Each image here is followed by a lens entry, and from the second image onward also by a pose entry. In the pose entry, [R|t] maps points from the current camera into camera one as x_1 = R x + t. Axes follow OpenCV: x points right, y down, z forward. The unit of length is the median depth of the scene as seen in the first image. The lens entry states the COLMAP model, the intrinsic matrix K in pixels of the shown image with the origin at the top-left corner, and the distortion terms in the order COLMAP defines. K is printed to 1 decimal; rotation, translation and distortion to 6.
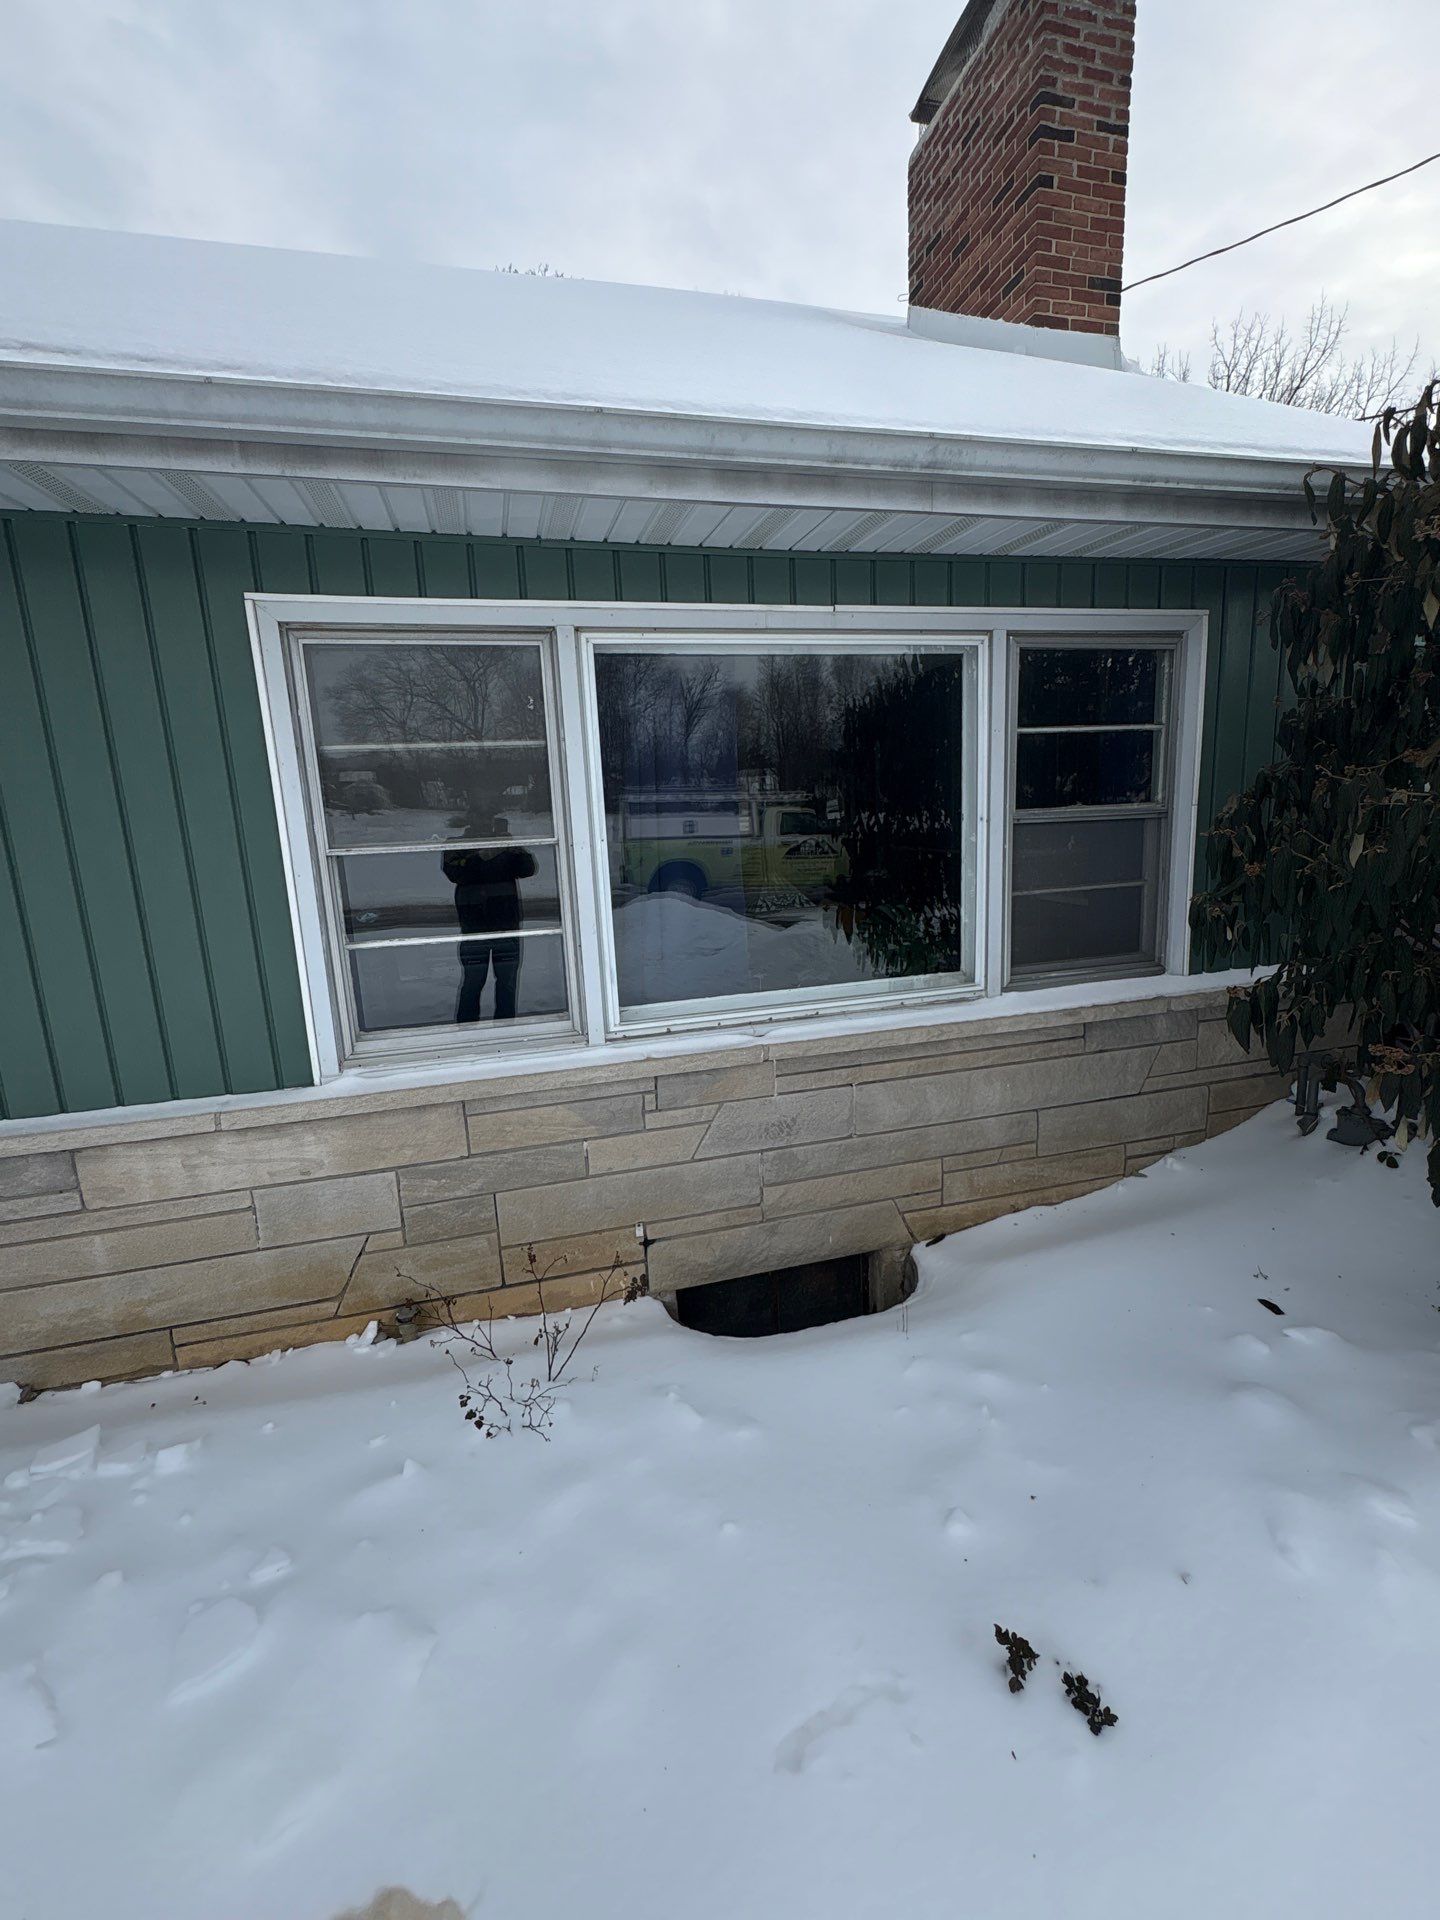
lens RADIAL K [[760.9, 0, 767.7], [0, 760.9, 932.9], [0, 0, 1]] dist [0.001404, -0.000487]
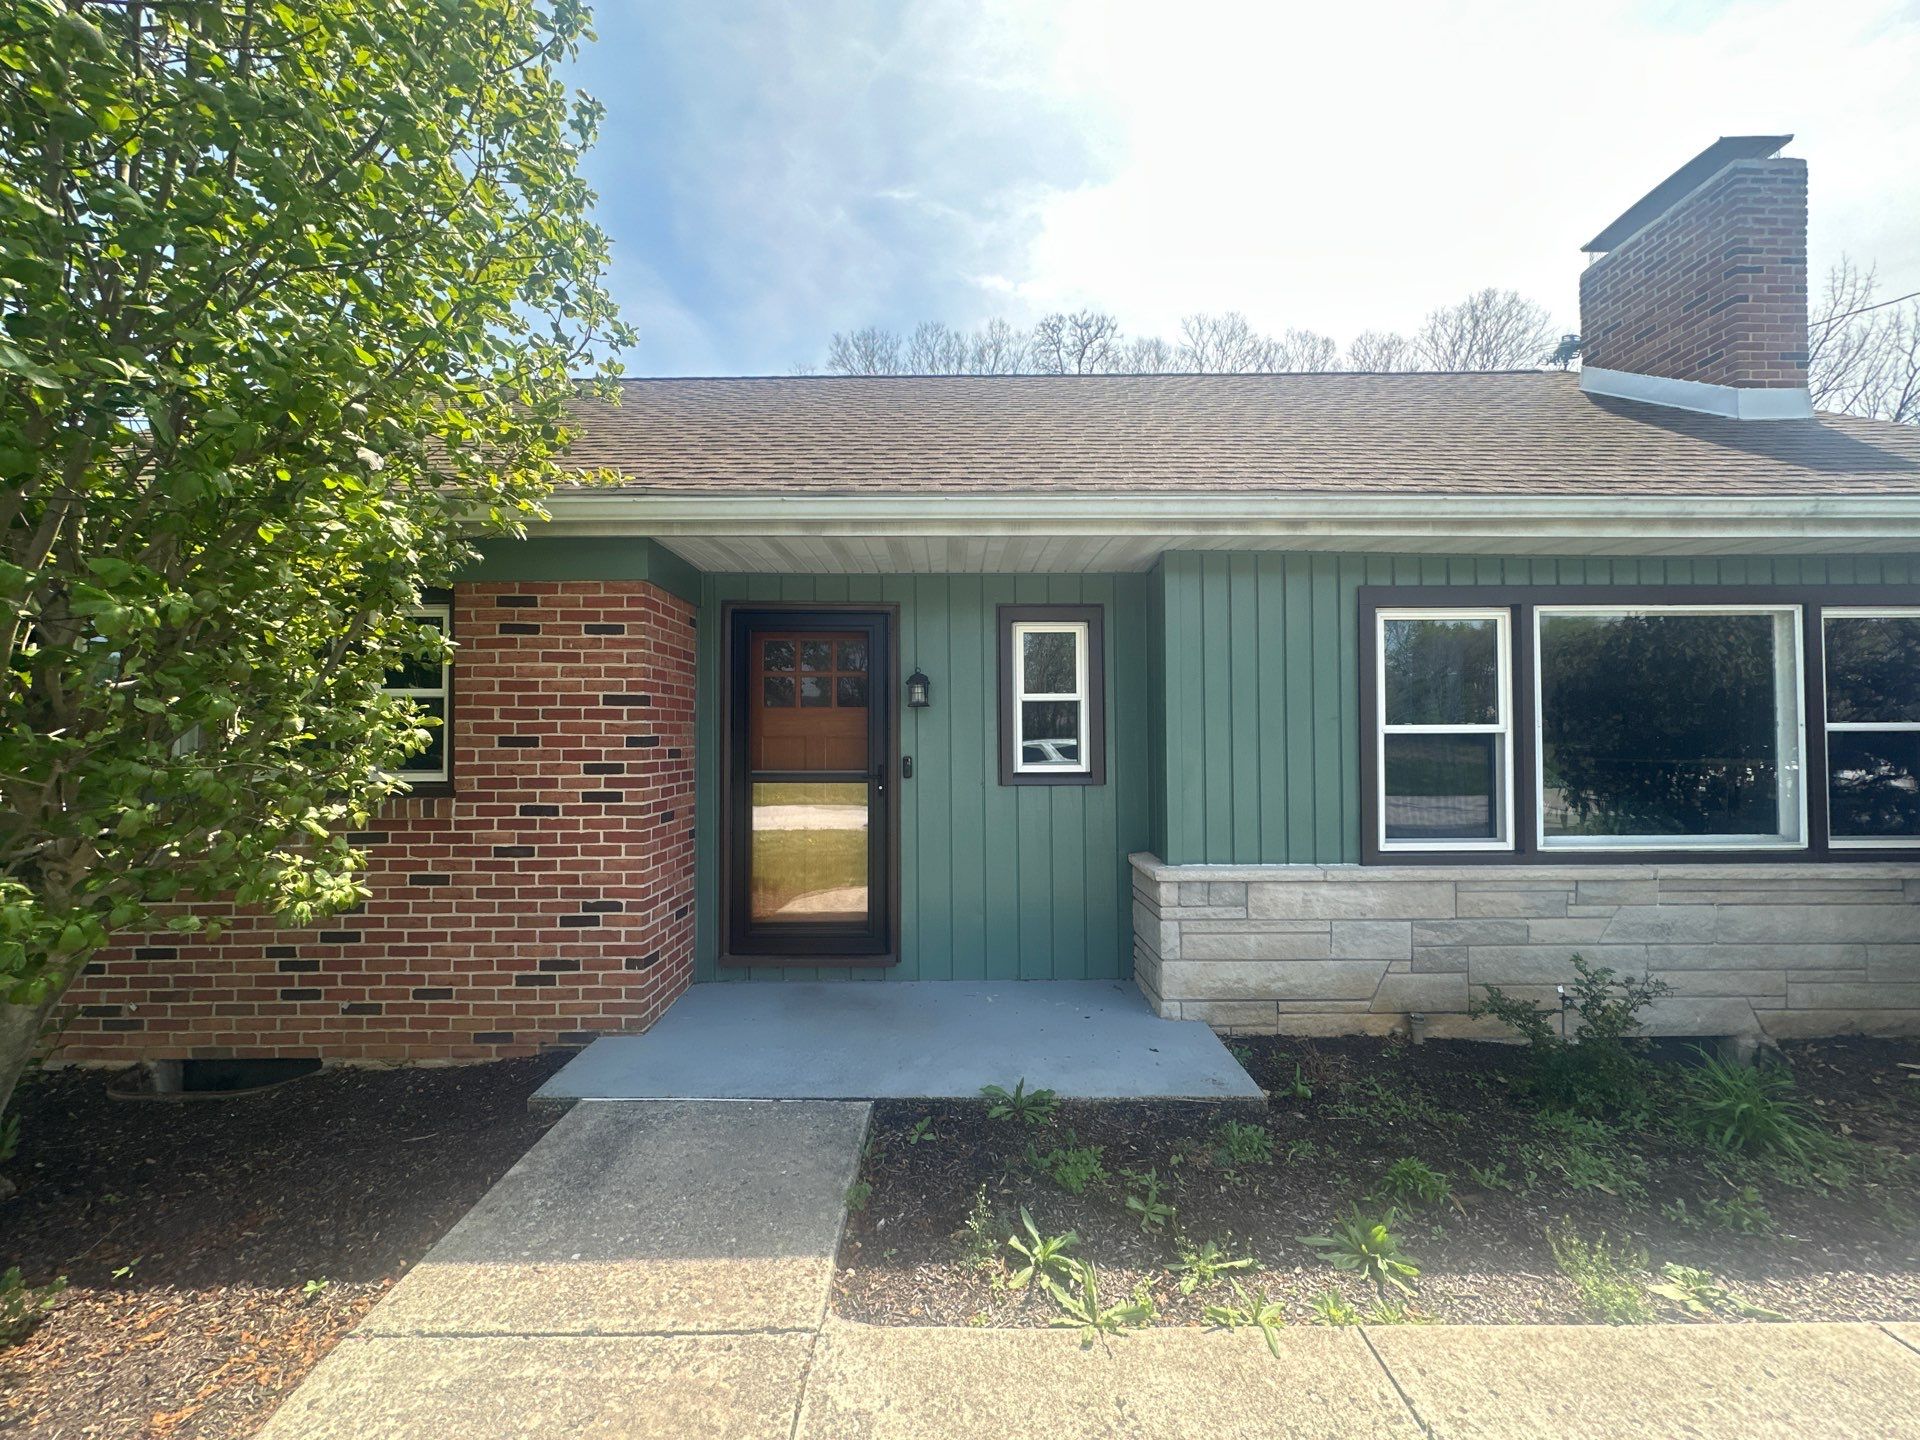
lens RADIAL K [[760.9, 0, 956.8], [0, 760.9, 718.3], [0, 0, 1]] dist [0.001404, -0.000487]
pose [[0.968946, 0.034911, -0.244796, -0.781662], [-0.080798, 0.980342, -0.180002, 0.194026], [0.233700, 0.194191, 0.952719, -0.638425]]
